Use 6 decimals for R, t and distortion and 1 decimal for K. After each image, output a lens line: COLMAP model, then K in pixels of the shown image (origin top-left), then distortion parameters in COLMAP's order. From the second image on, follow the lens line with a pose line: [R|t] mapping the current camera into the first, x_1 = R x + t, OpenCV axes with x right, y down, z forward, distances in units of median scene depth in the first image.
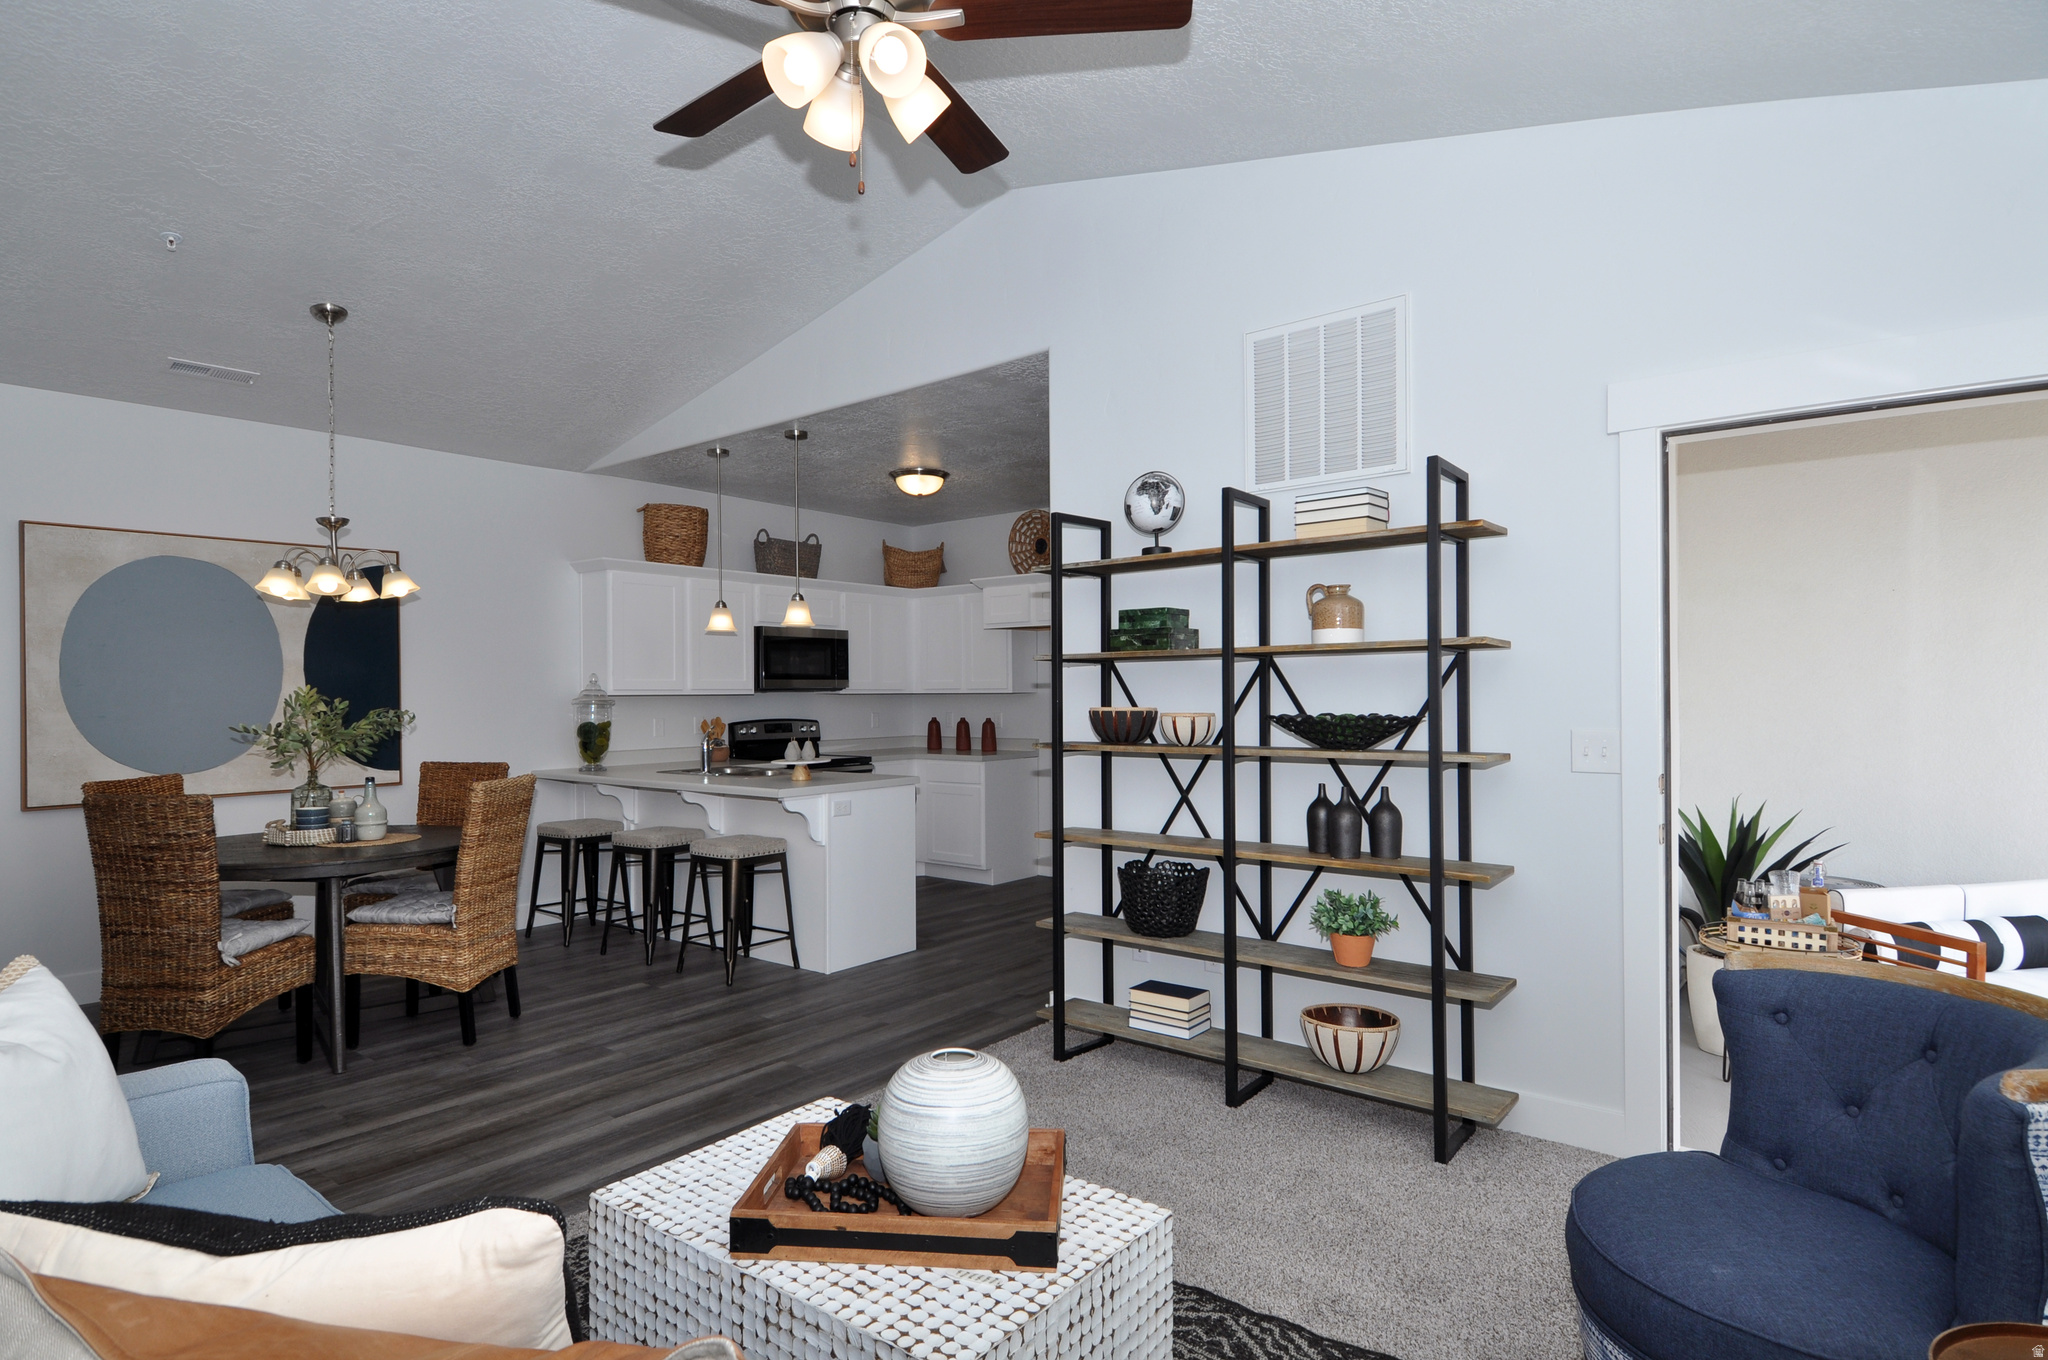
lens RADIAL K [[1087.1, 0, 1076.9], [0, 1087.1, 684.2], [0, 0, 1]] dist [0.019582, -0.026922]
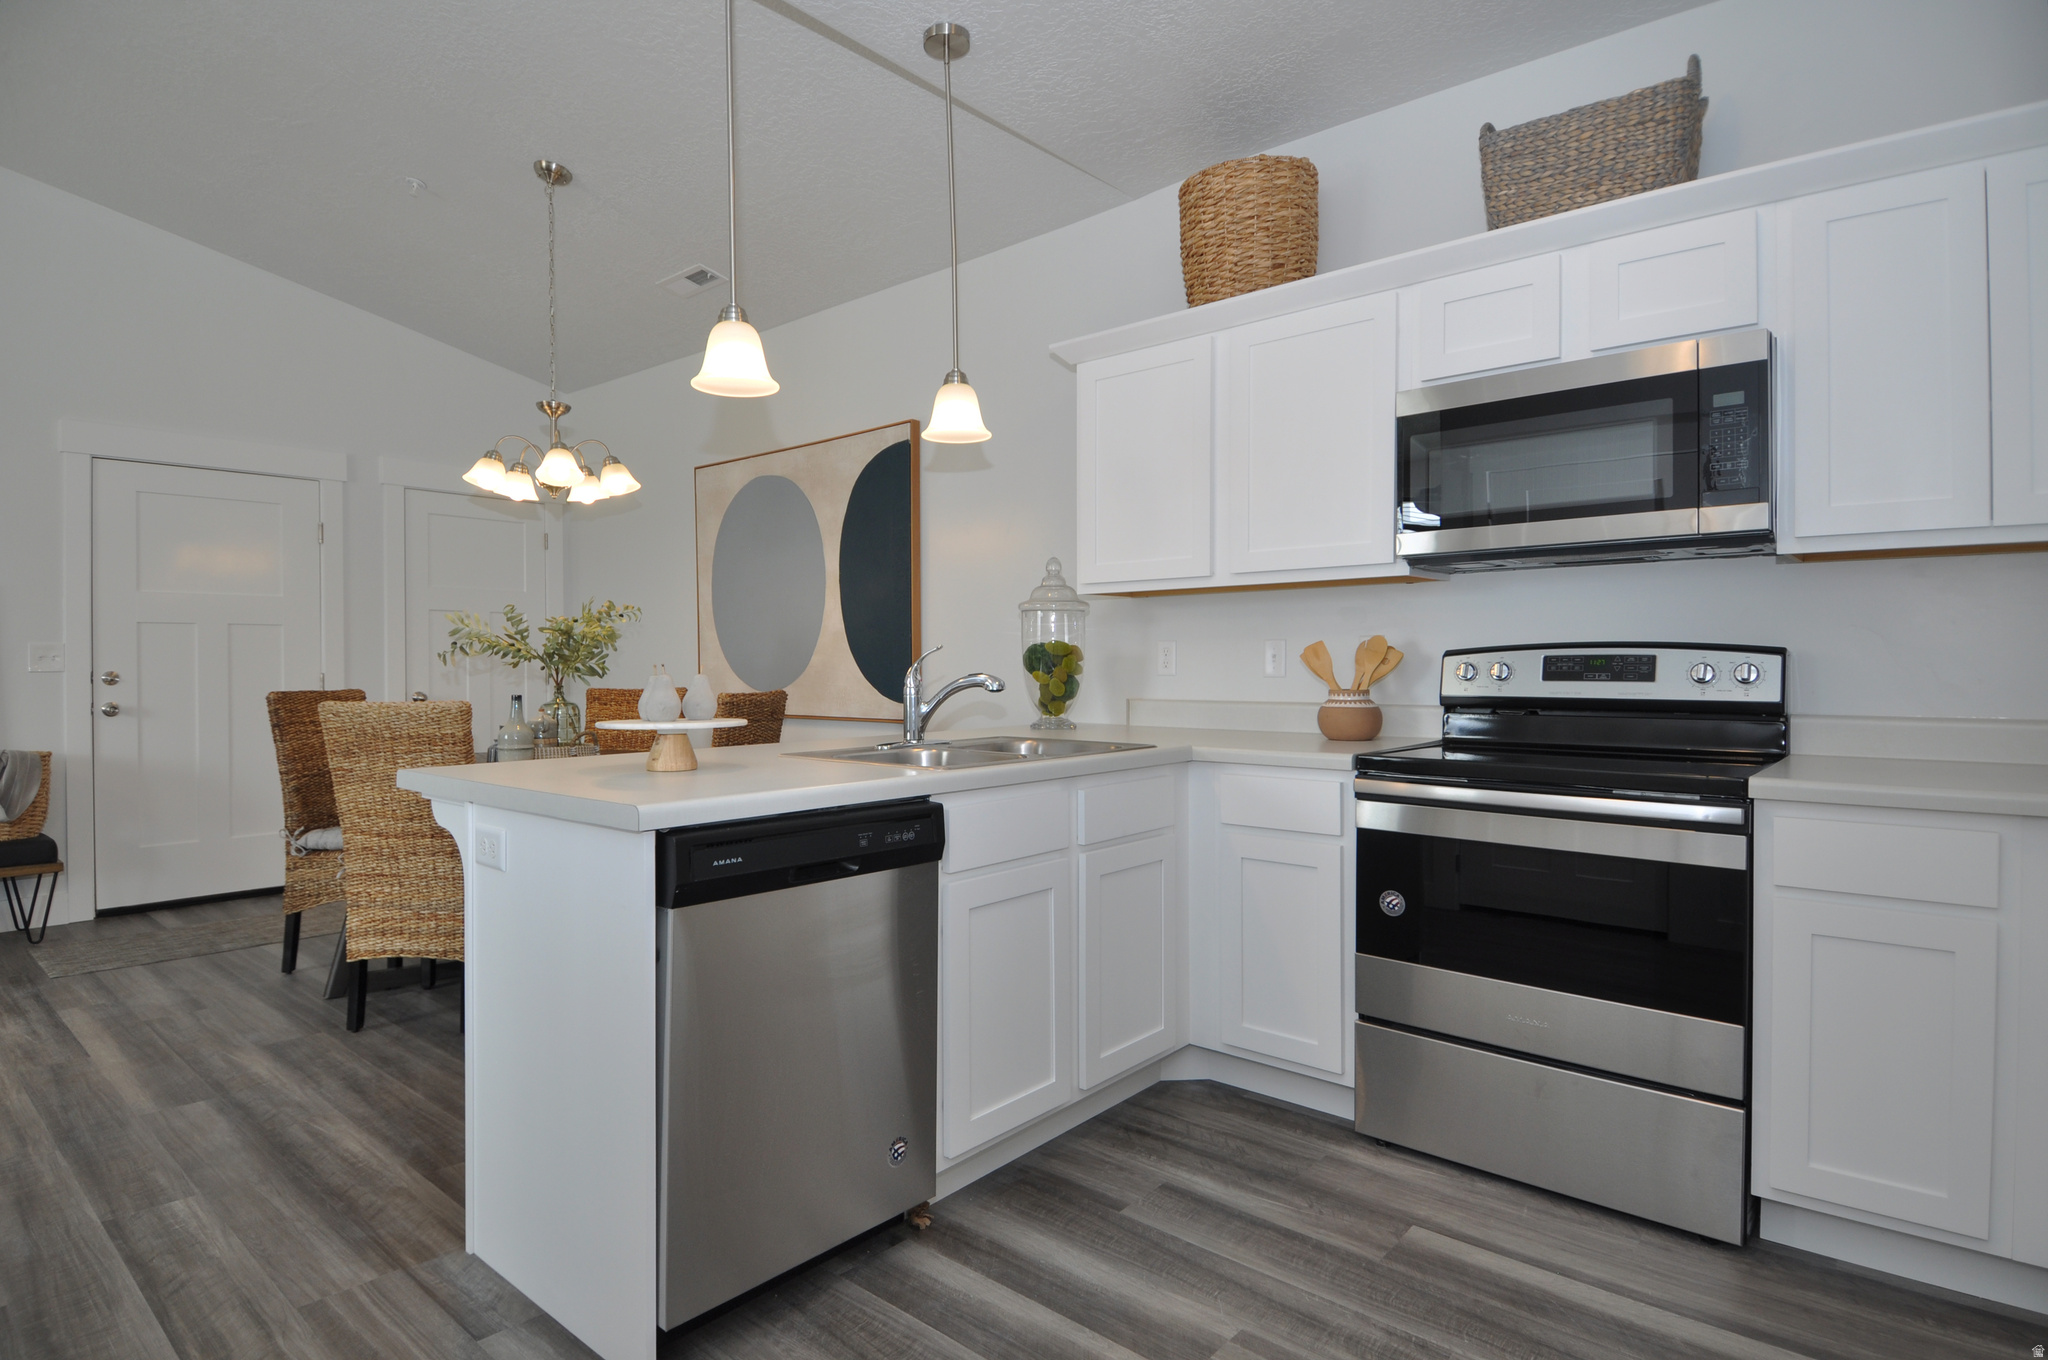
lens RADIAL K [[1087.1, 0, 1018.7], [0, 1087.1, 681.1], [0, 0, 1]] dist [0.019582, -0.026922]
pose [[-0.106111, 0.020373, -0.994146, 0.169078], [0.011874, 0.999745, 0.019221, 0.063015], [0.994283, -0.009765, -0.106326, 1.487493]]
